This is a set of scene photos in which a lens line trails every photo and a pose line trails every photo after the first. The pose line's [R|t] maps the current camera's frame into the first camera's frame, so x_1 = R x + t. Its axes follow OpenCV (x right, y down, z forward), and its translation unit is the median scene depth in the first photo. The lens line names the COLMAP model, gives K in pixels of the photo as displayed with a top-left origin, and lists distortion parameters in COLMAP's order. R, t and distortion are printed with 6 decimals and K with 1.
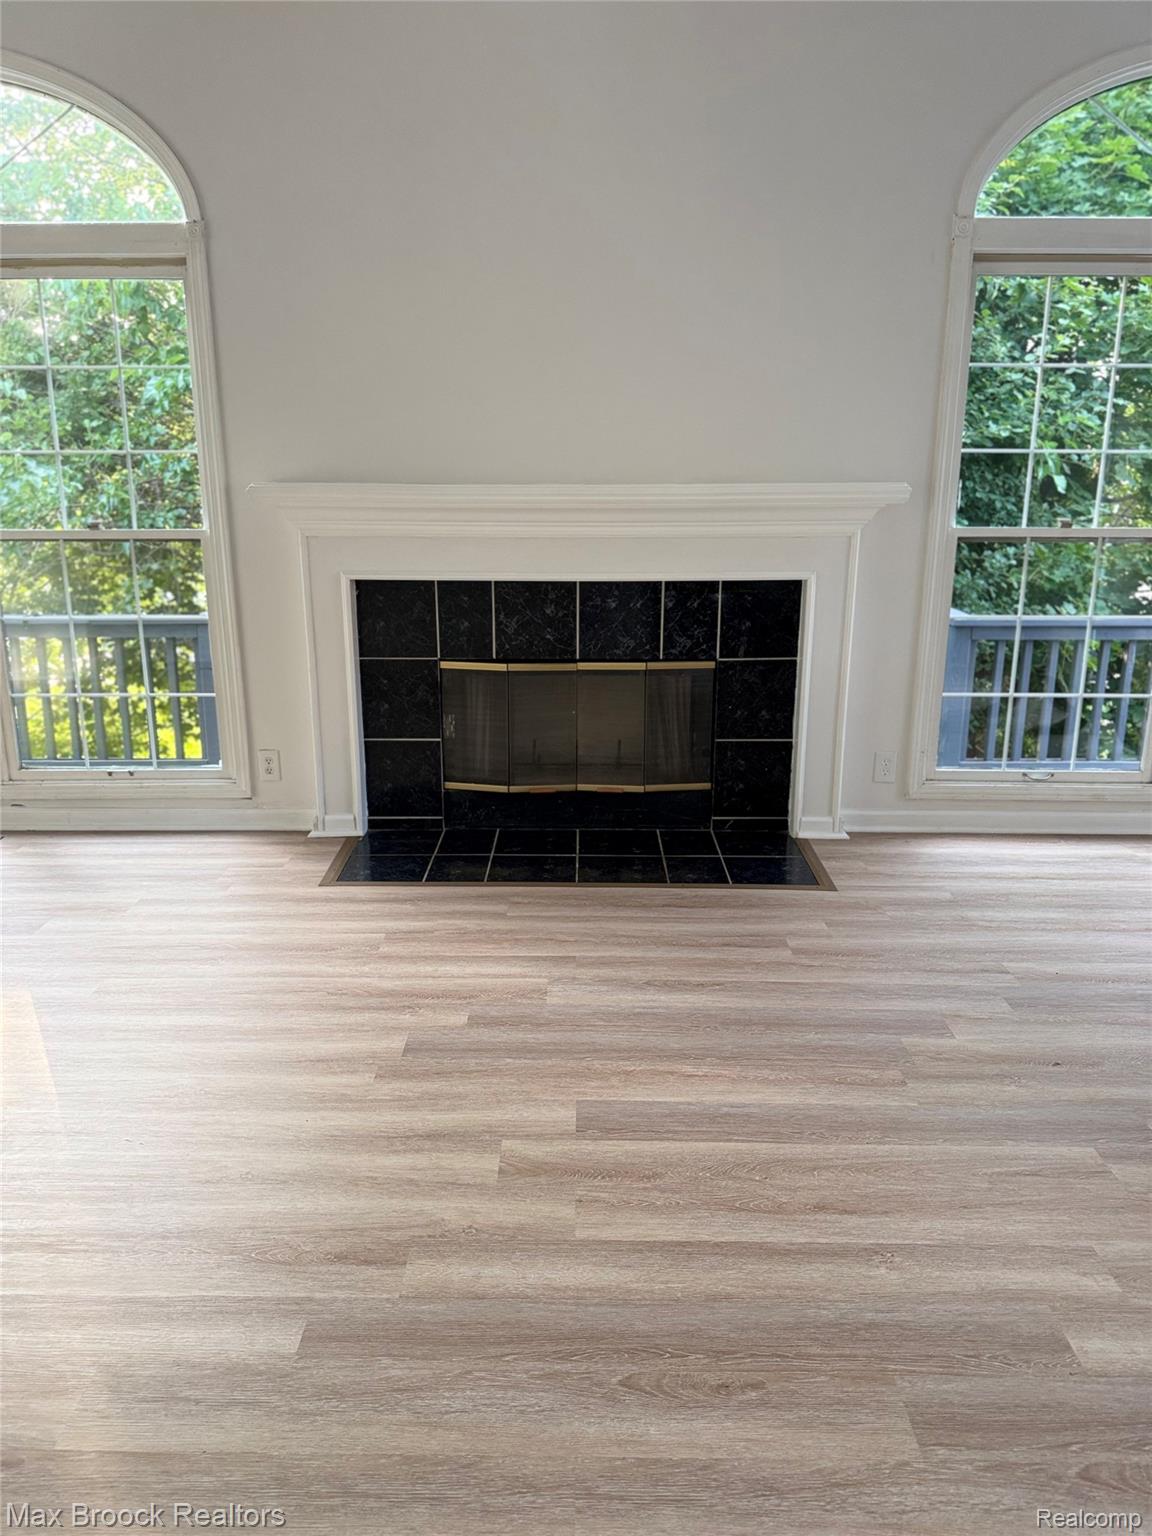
lens RADIAL K [[1093.8, 0, 576.0], [0, 1093.8, 768.0], [0, 0, 1]] dist [0.074623, 0.002067]
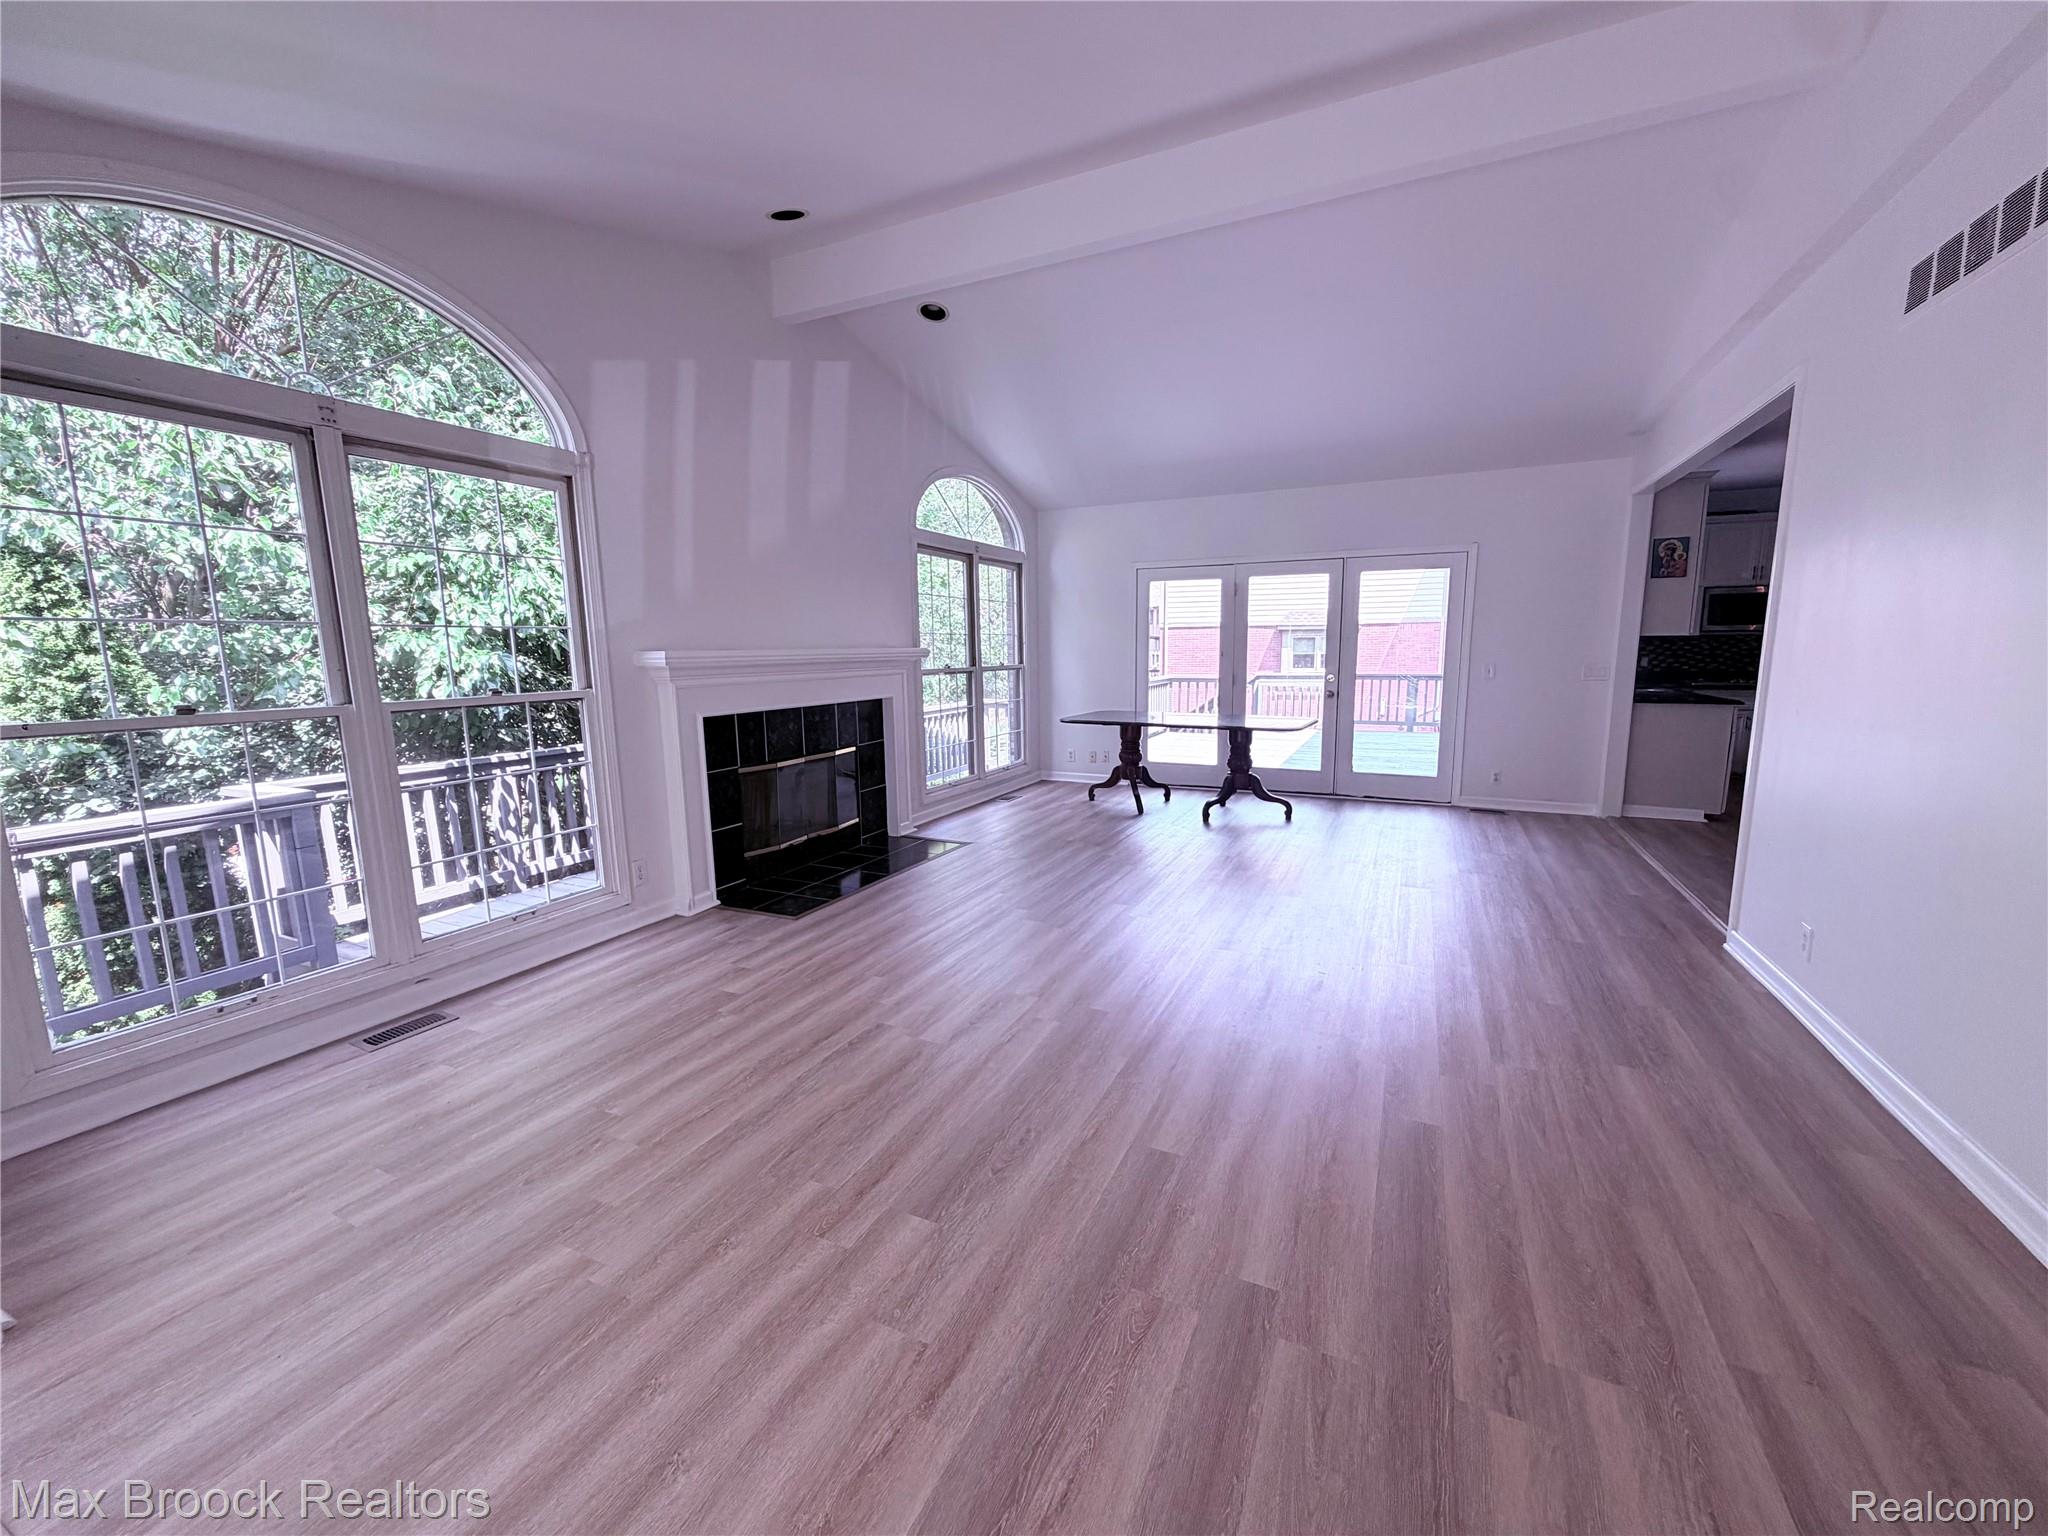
lens RADIAL K [[827.1, 0, 1024.0], [0, 827.1, 768.0], [0, 0, 1]] dist [-0.000695, -0.000179]
pose [[0.407002, -0.134689, 0.903443, -0.962045], [0.249188, 0.967925, 0.032043, -0.039895], [-0.878780, 0.212086, 0.427510, 0.212378]]
